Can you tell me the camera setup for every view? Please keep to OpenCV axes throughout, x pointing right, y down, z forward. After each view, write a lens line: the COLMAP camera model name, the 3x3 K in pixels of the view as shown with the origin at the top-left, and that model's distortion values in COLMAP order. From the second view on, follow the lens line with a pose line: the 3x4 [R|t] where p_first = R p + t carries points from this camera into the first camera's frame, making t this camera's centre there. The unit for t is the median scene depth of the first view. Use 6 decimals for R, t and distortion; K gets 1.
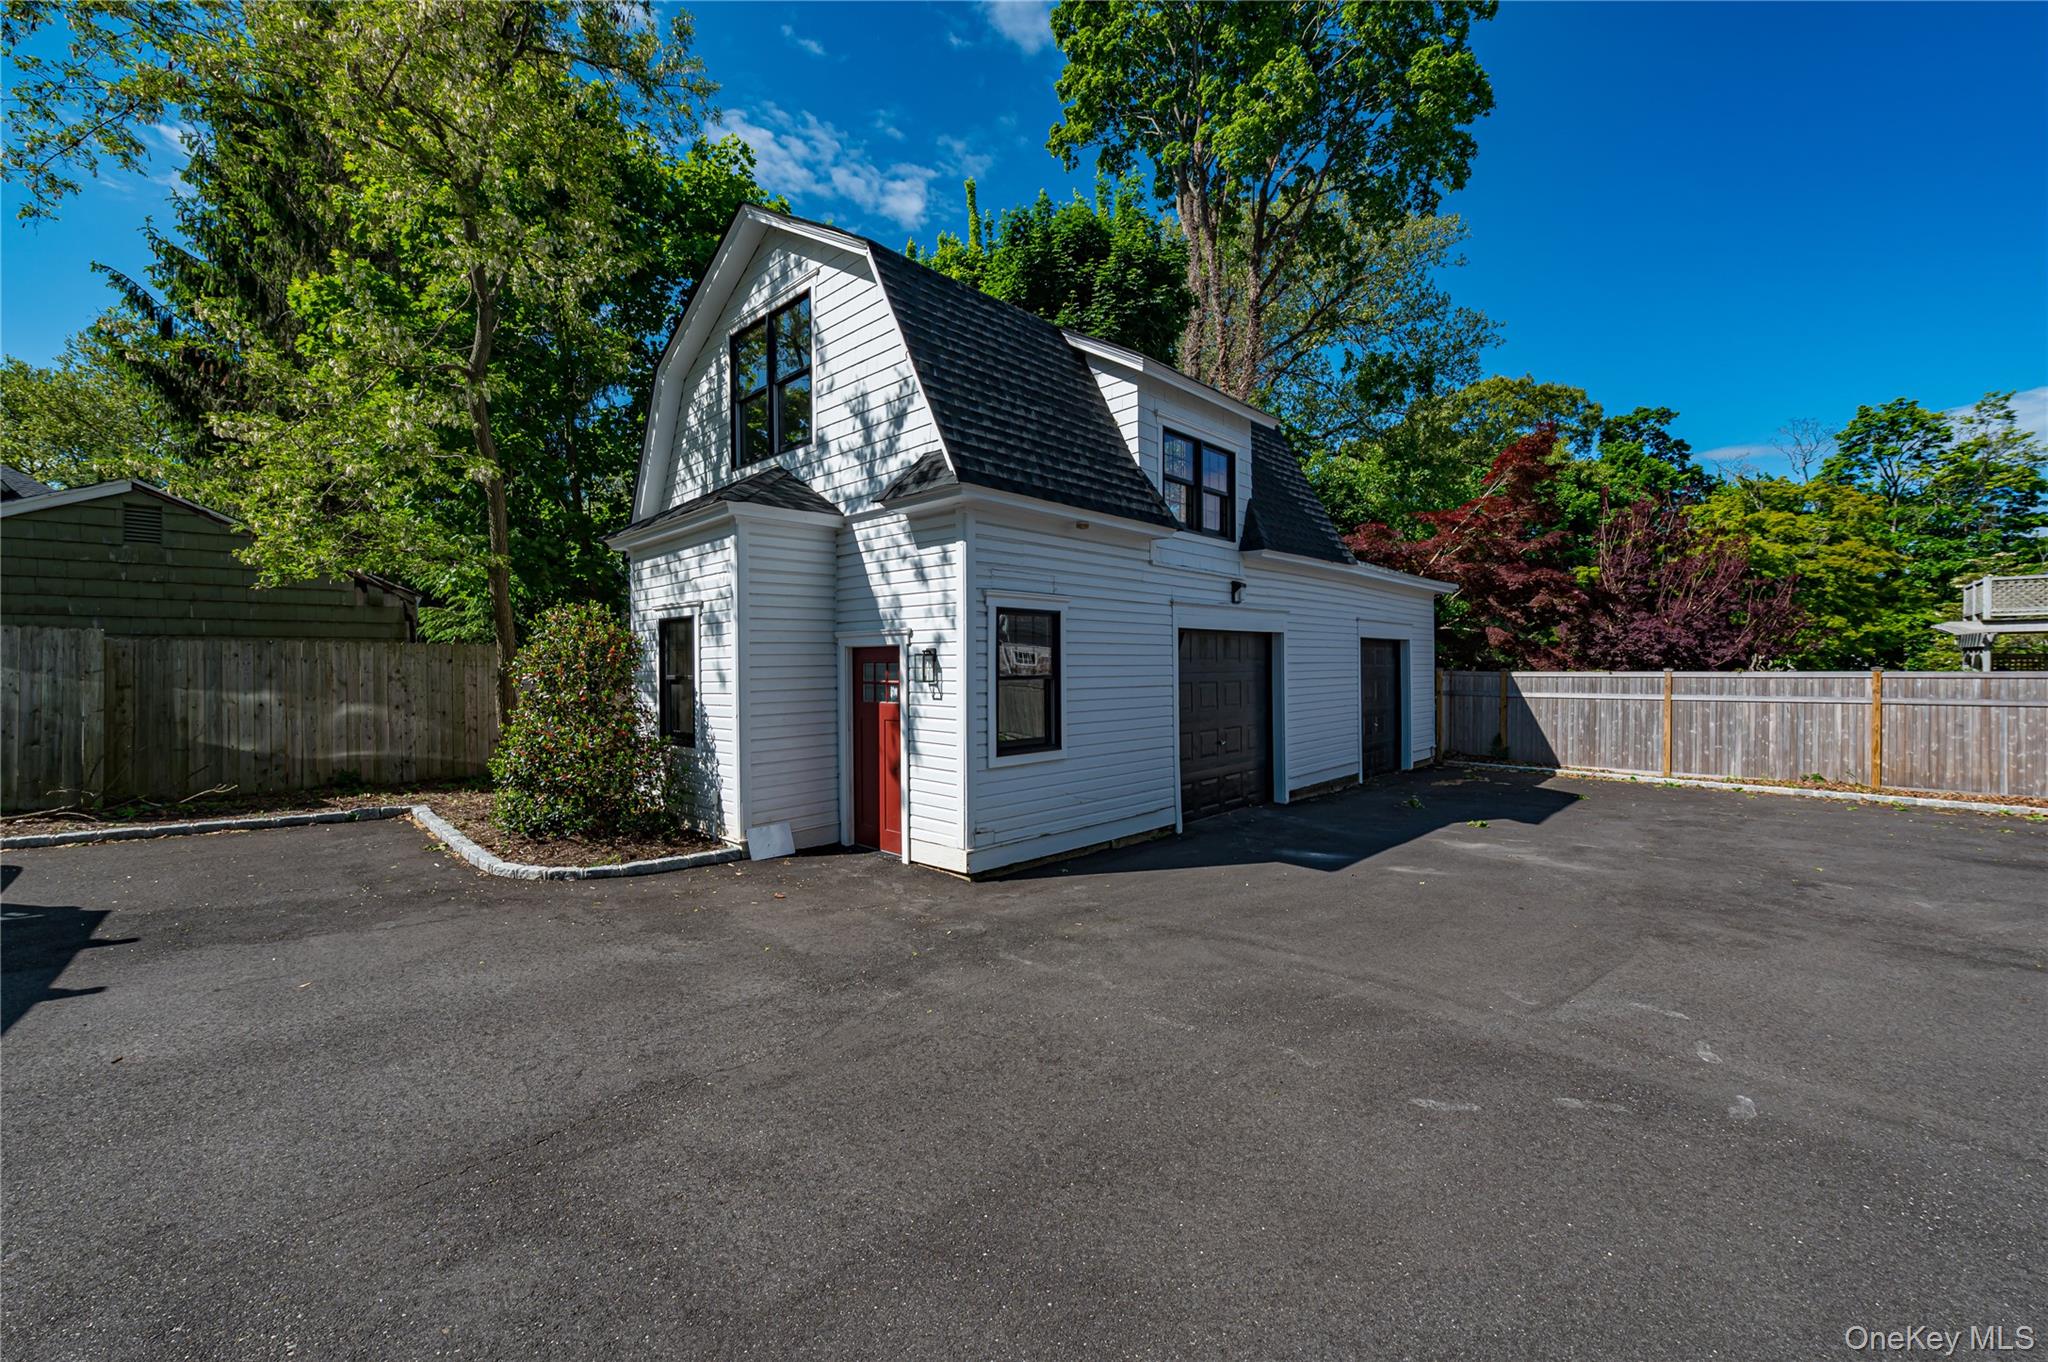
lens RADIAL K [[815.0, 0, 1024.0], [0, 815.0, 681.0], [0, 0, 1]] dist [-0.003443, -0.000249]
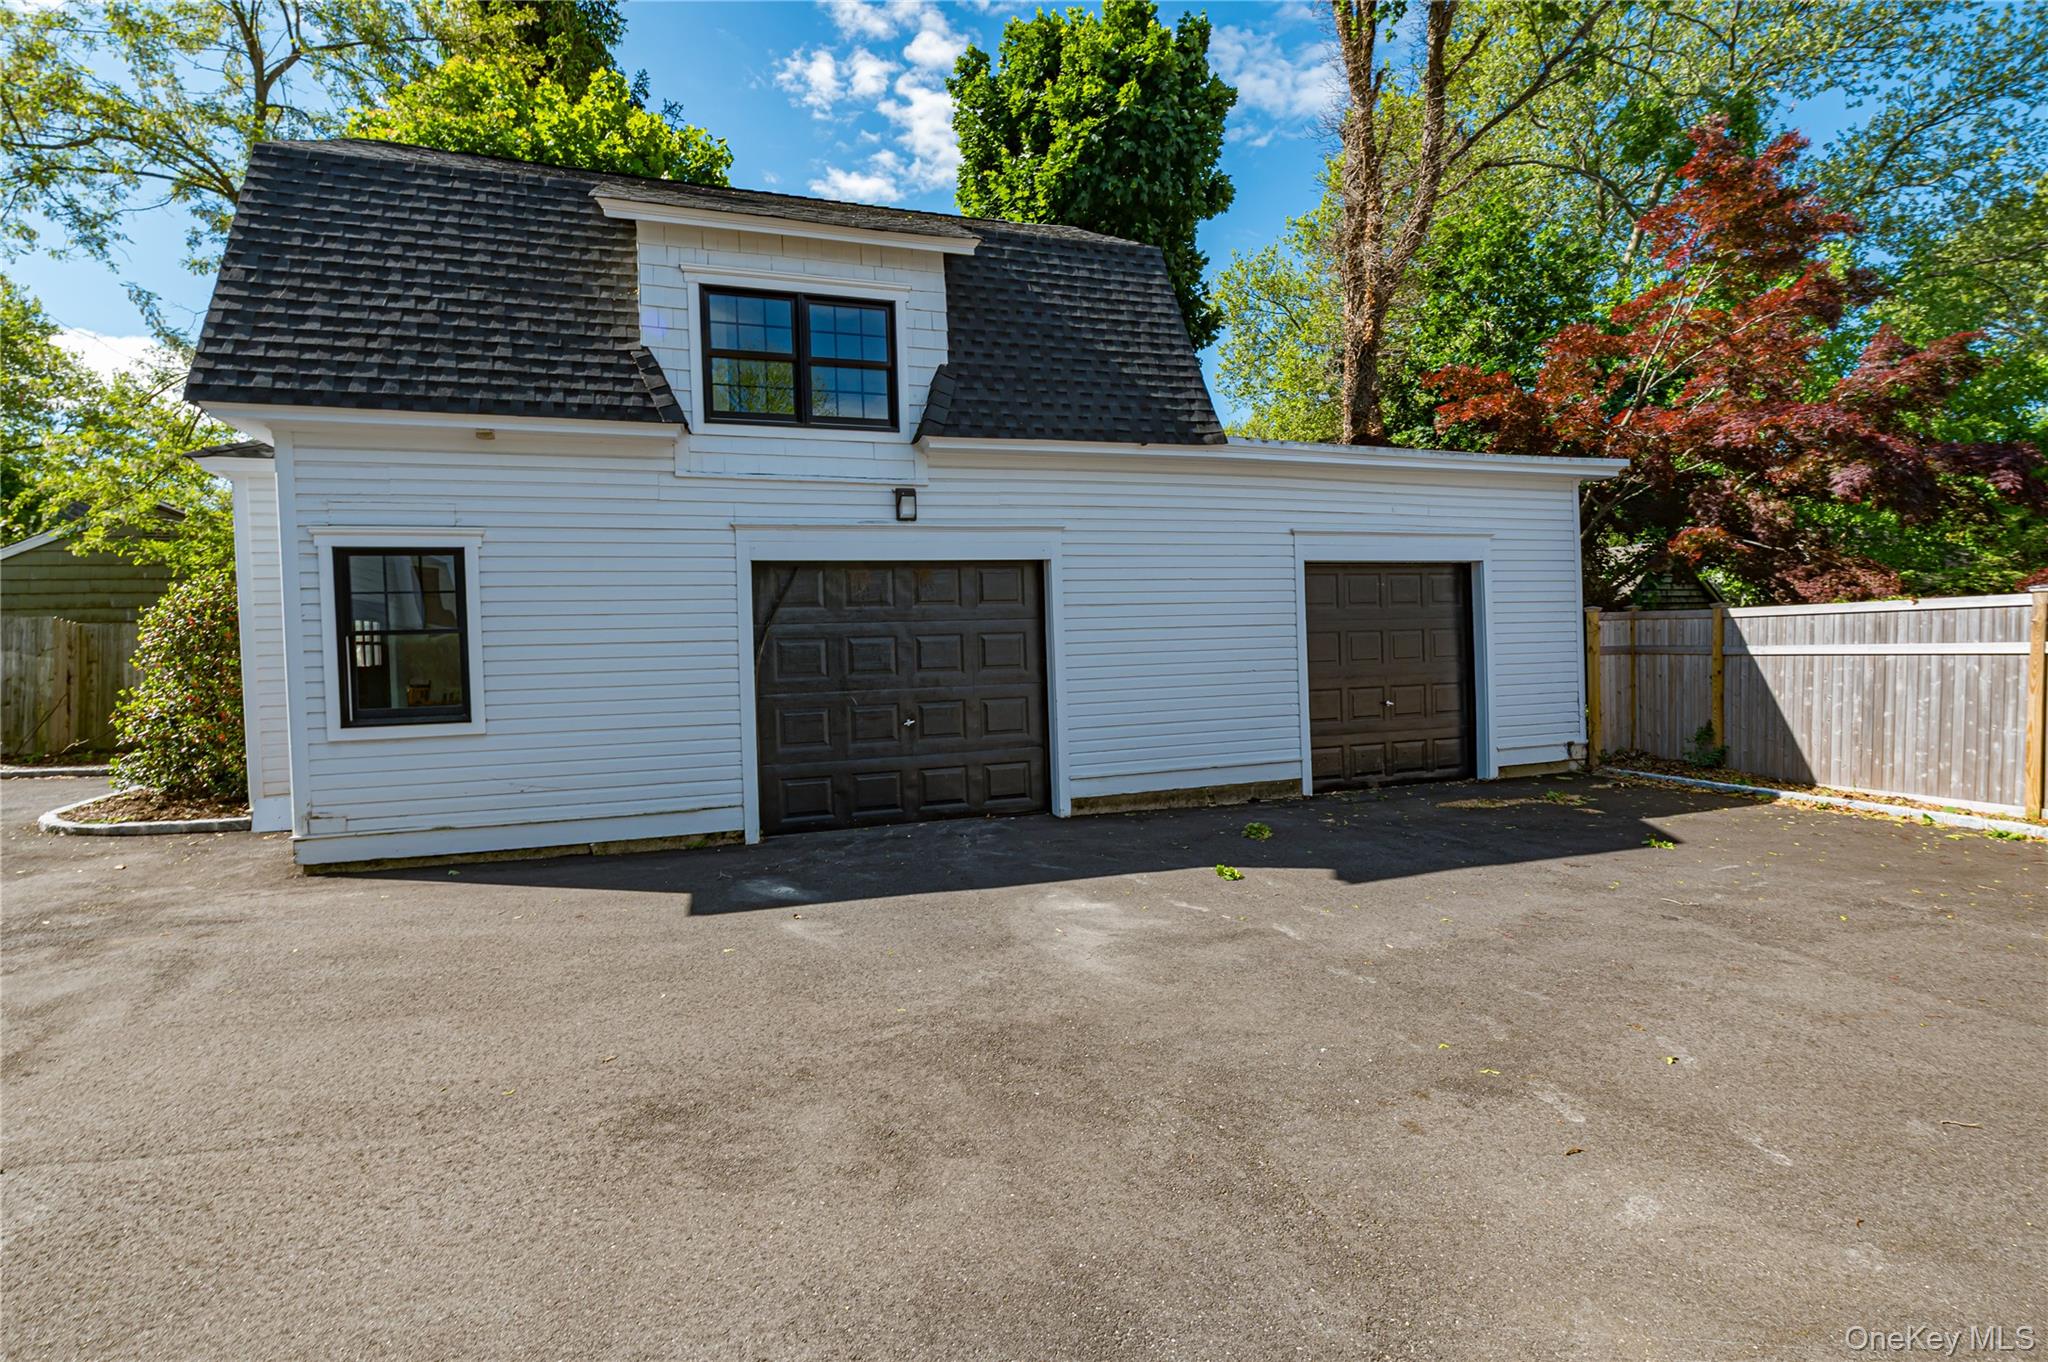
lens RADIAL K [[917.4, 0, 1023.3], [0, 917.4, 669.8], [0, 0, 1]] dist [-0.008589, 0.000211]
pose [[0.878393, -0.011039, -0.477811, 0.723754], [0.015655, 0.999861, 0.005680, 0.028435], [0.477683, -0.012470, 0.878444, 0.365558]]
